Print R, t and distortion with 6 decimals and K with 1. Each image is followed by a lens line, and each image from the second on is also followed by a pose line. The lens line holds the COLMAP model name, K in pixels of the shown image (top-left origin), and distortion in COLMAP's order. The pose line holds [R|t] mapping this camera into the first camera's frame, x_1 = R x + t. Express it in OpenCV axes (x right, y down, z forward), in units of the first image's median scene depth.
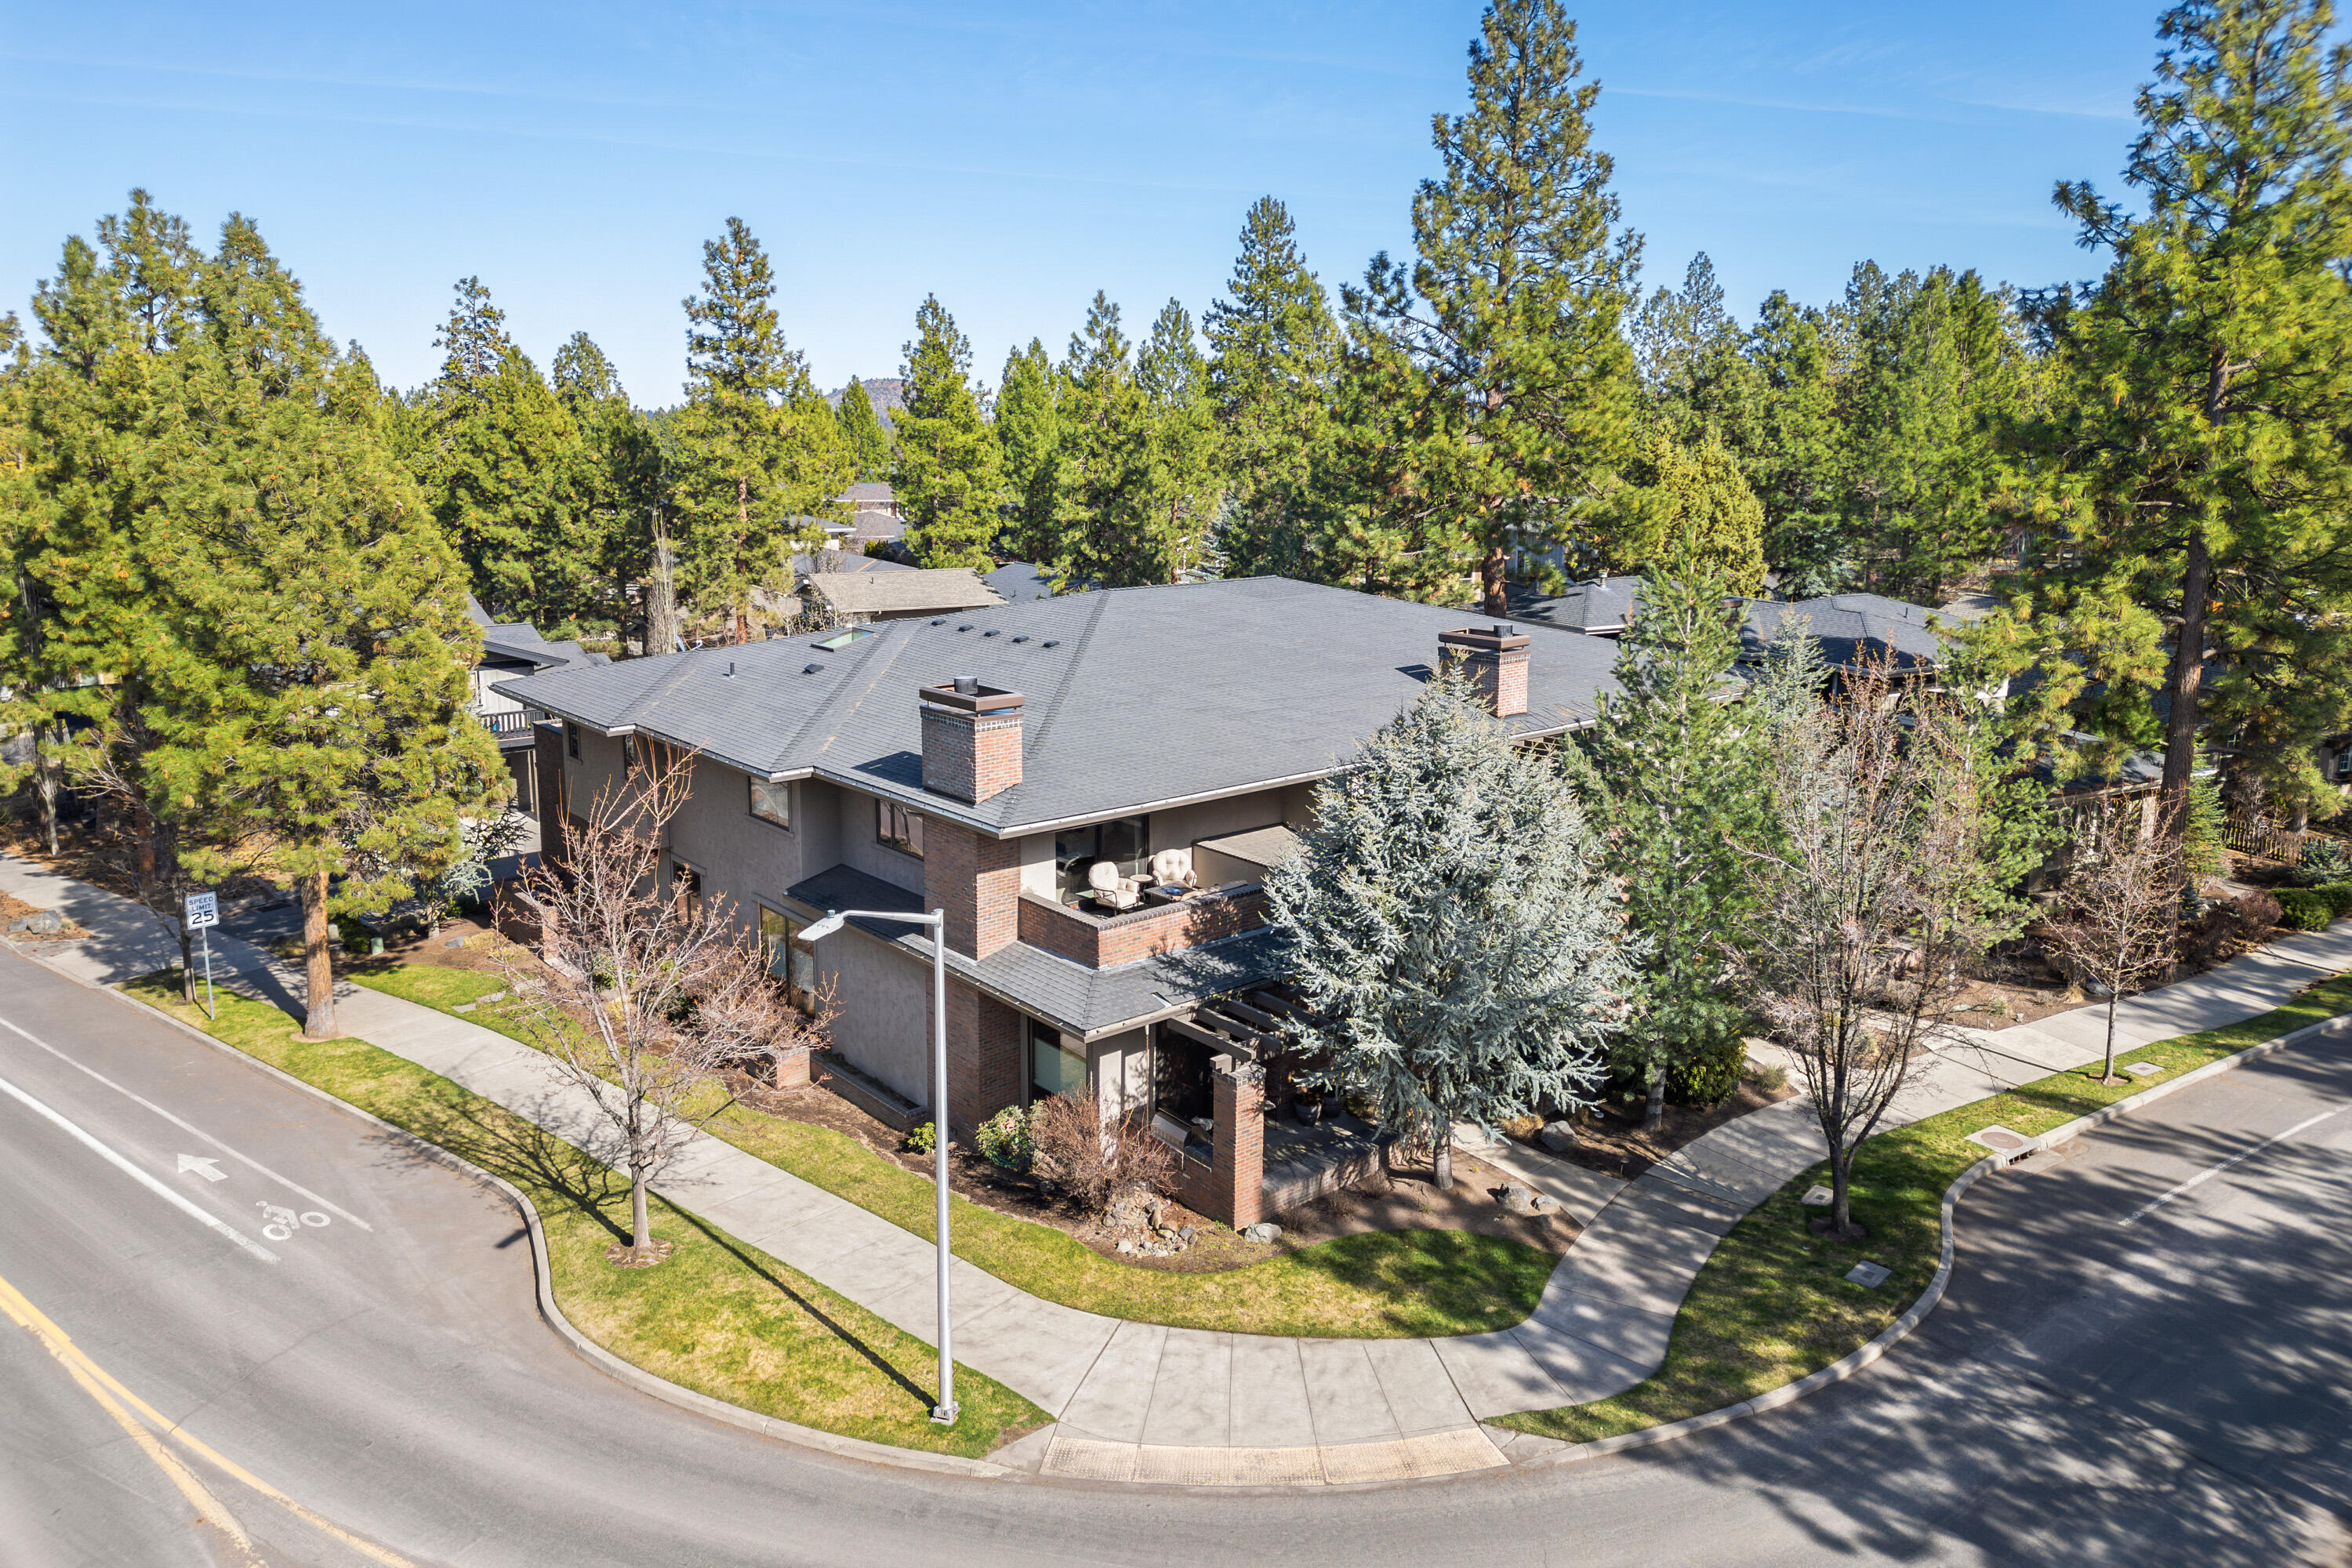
lens RADIAL K [[1659.6, 0, 1191.8], [0, 1659.6, 695.3], [0, 0, 1]] dist [0.036238, -0.010512]
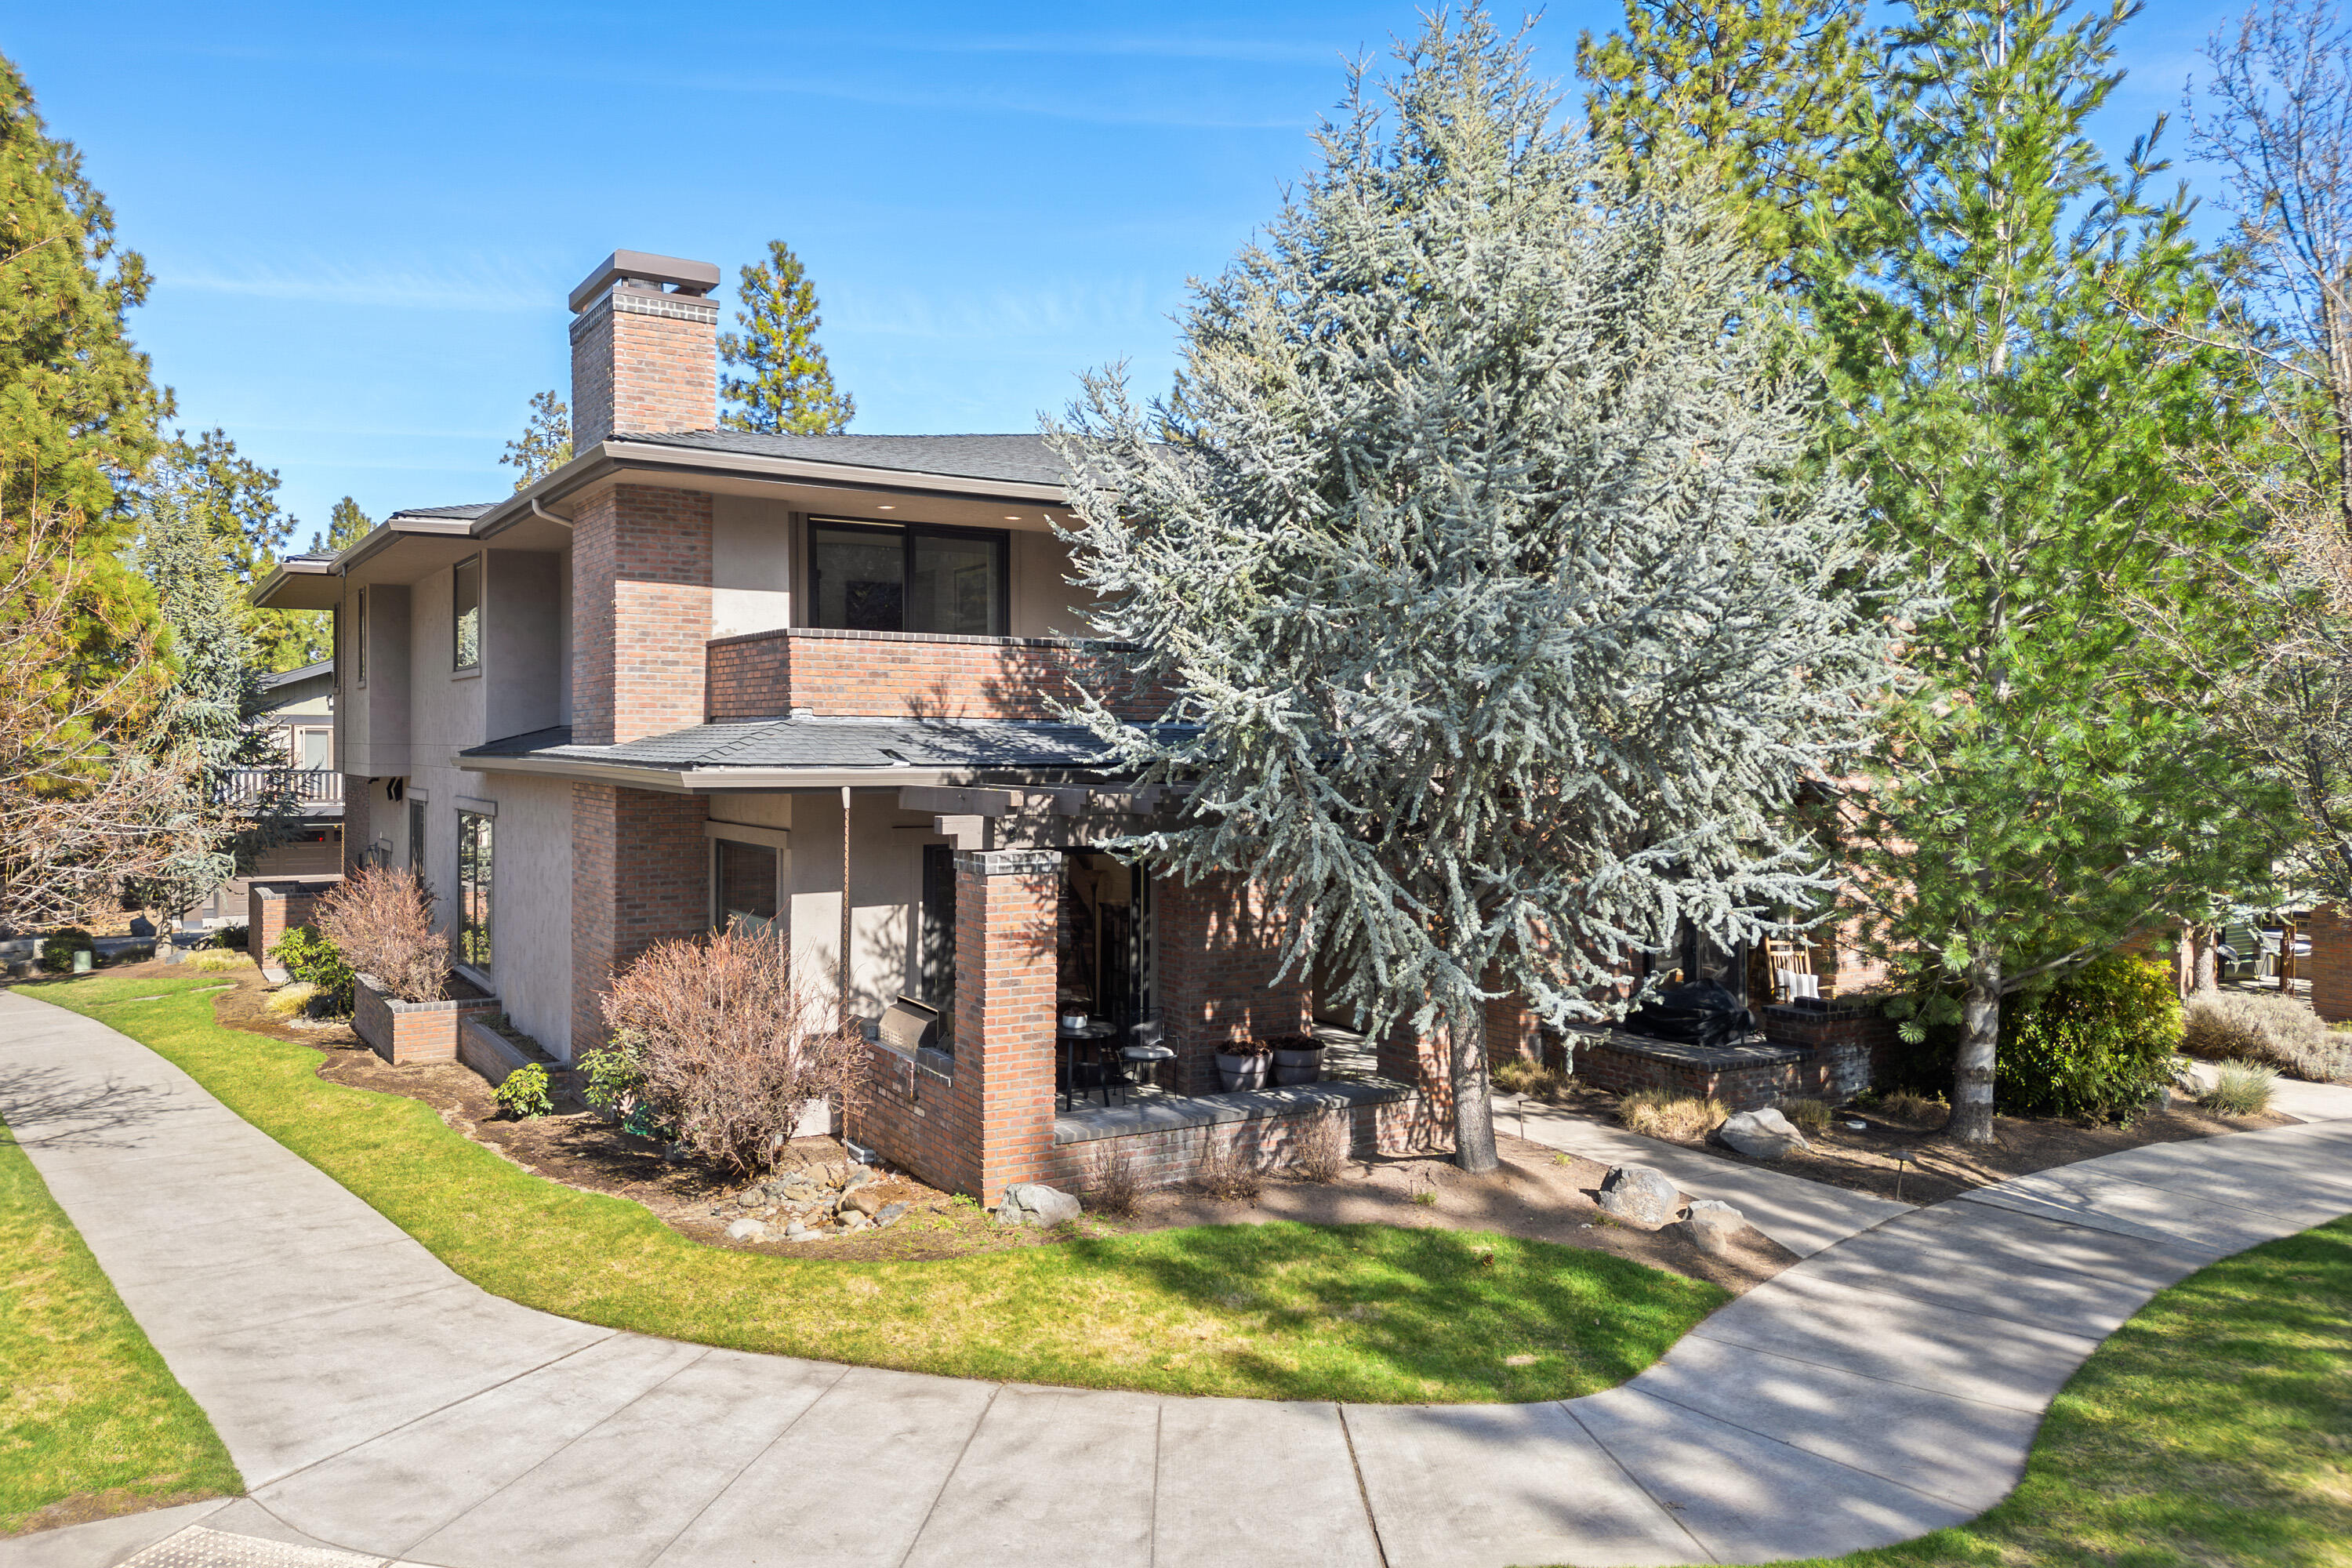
lens RADIAL K [[1733.8, 0, 1110.8], [0, 1733.8, 785.9], [0, 0, 1]] dist [0.027733, -0.003155]
pose [[0.982126, 0.003645, -0.188187, 0.142399], [-0.031174, 0.989154, -0.143535, 0.261996], [0.185623, 0.146836, 0.971588, 0.507968]]
